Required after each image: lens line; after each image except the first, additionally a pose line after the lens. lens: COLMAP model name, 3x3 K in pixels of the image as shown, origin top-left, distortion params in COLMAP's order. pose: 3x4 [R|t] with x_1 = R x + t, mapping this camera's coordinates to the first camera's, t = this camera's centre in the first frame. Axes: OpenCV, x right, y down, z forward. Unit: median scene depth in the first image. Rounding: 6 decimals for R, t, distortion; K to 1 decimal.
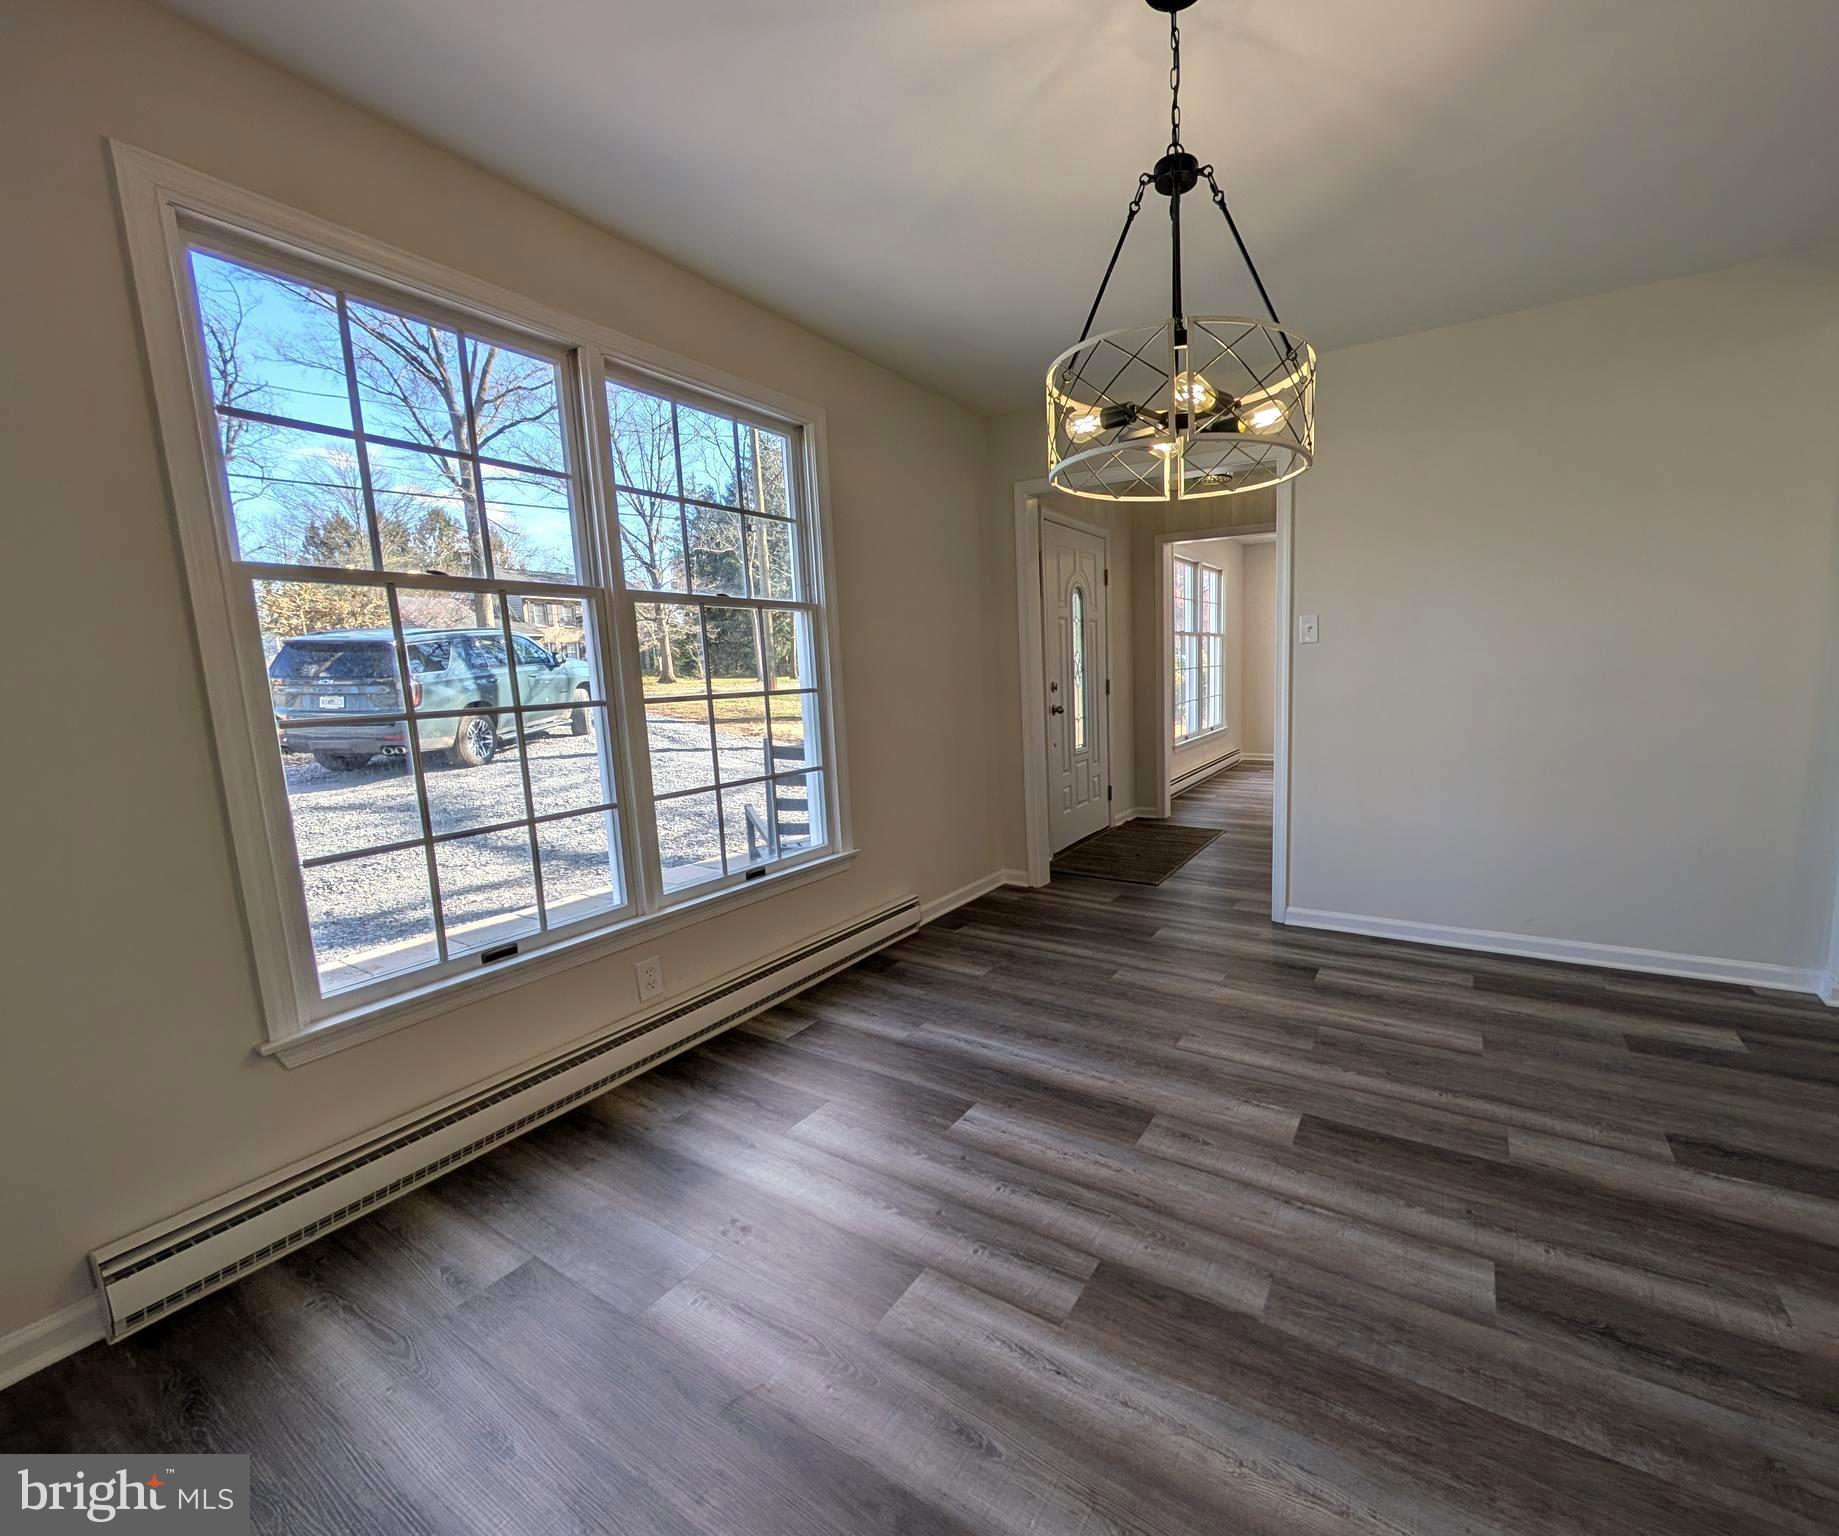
lens RADIAL K [[769.0, 0, 1027.5], [0, 769.0, 771.4], [0, 0, 1]] dist [0.000764, -0.000042]
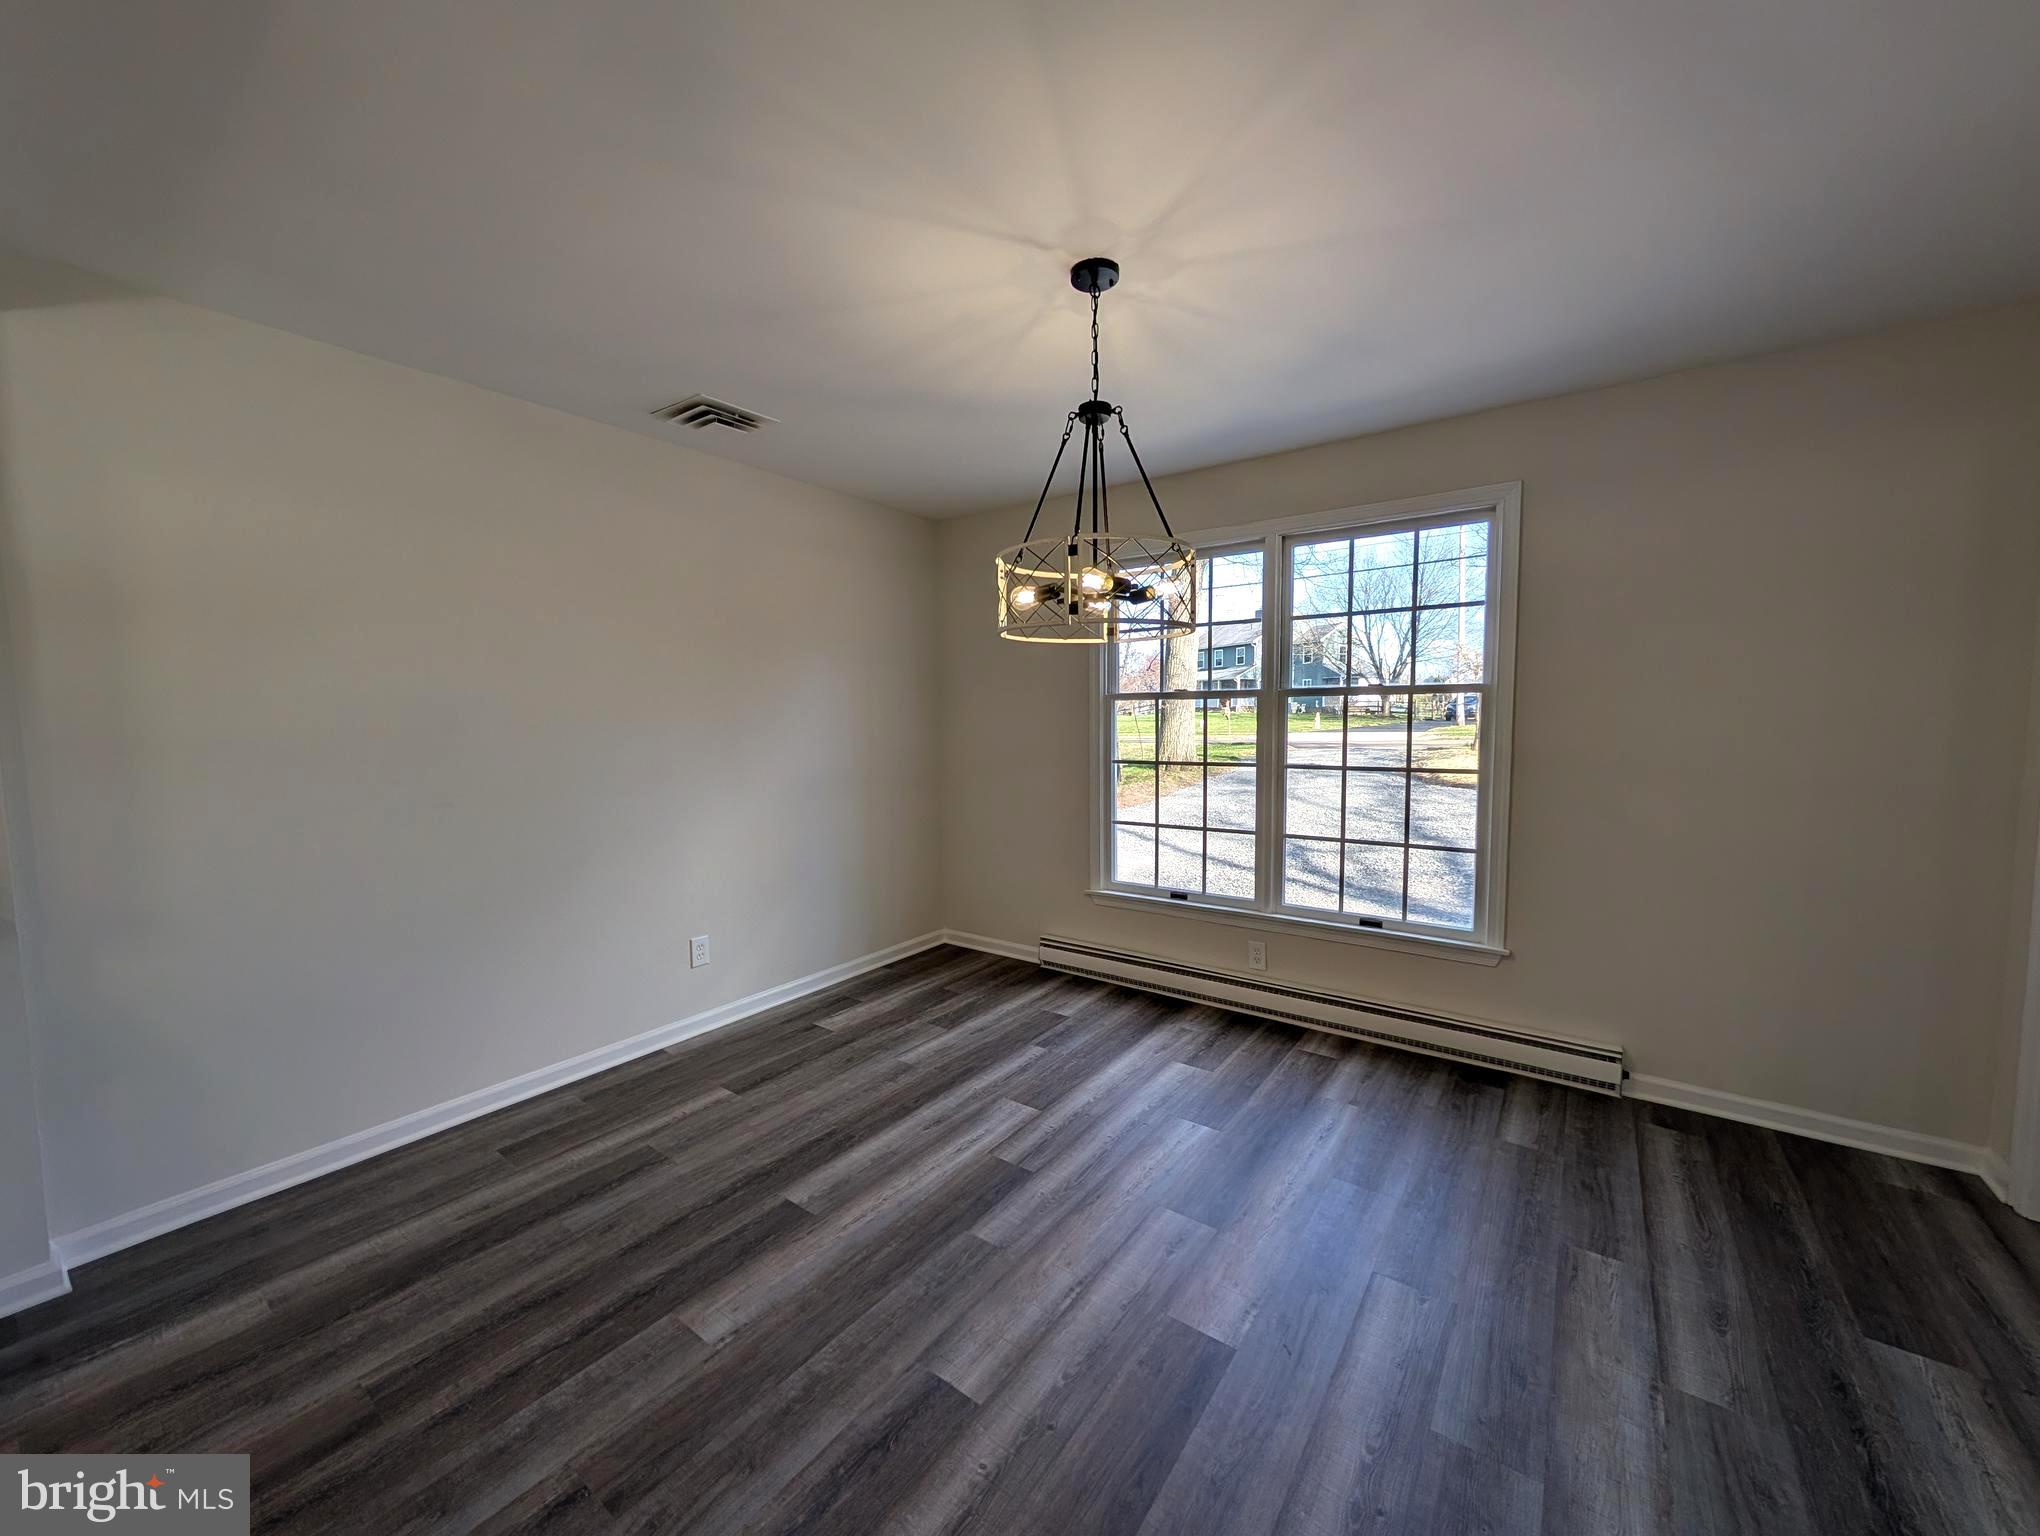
lens RADIAL K [[770.5, 0, 1022.8], [0, 770.5, 773.5], [0, 0, 1]] dist [-0.000585, 0.000201]
pose [[-0.114382, 0.108052, -0.987543, 0.960227], [-0.126951, 0.984328, 0.122404, -0.190849], [0.985292, 0.139371, -0.098872, 0.665850]]
